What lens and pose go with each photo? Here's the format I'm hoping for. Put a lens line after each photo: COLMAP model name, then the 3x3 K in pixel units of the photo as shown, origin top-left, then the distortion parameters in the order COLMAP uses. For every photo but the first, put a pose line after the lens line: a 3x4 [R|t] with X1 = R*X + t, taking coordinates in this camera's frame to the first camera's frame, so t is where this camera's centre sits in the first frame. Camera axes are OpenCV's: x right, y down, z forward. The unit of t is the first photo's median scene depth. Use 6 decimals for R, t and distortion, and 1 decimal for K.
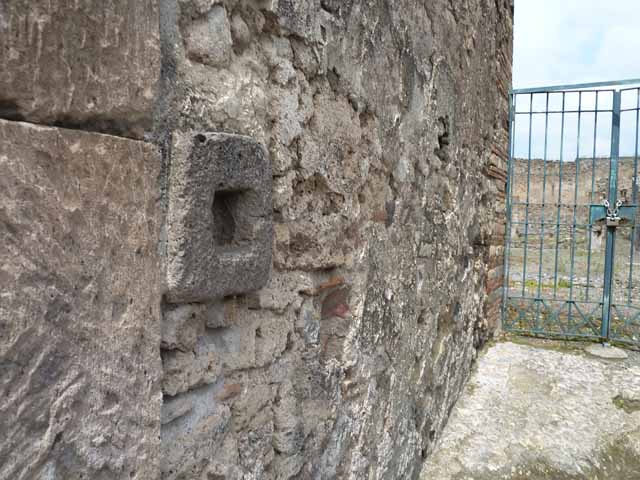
lens RADIAL K [[478.0, 0, 320.0], [0, 478.0, 240.0], [0, 0, 1]] dist [-0.032299, -0.001200]
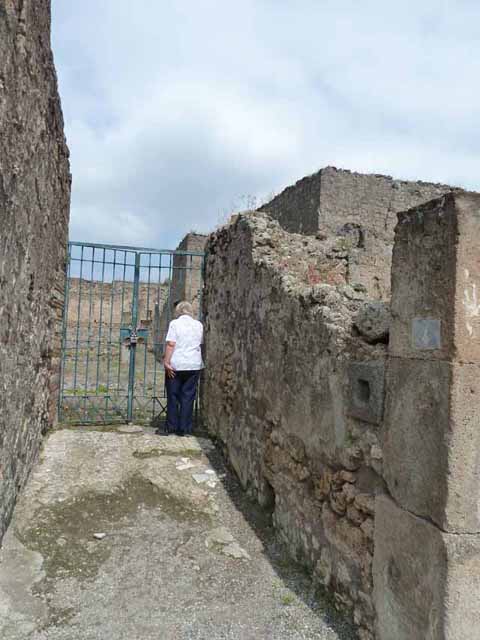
lens RADIAL K [[478.0, 0, 240.0], [0, 478.0, 320.0], [0, 0, 1]] dist [-0.032299, -0.001200]
pose [[0.727431, 0.037524, 0.685154, -0.198563], [0.010851, 0.997750, -0.066165, 0.001170], [-0.686095, 0.055565, 0.725387, -0.378968]]
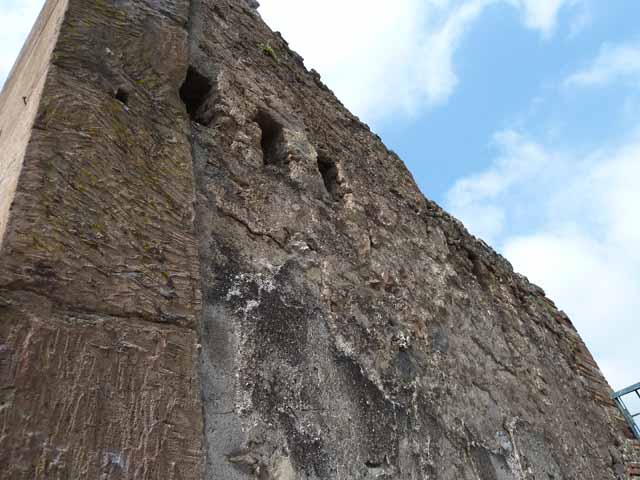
lens RADIAL K [[478.0, 0, 320.0], [0, 478.0, 240.0], [0, 0, 1]] dist [-0.032299, -0.001200]
pose [[0.935372, -0.344353, -0.080628, 0.054886], [0.209781, 0.723756, -0.657396, -0.059702], [0.284731, 0.597995, 0.749220, -0.048791]]
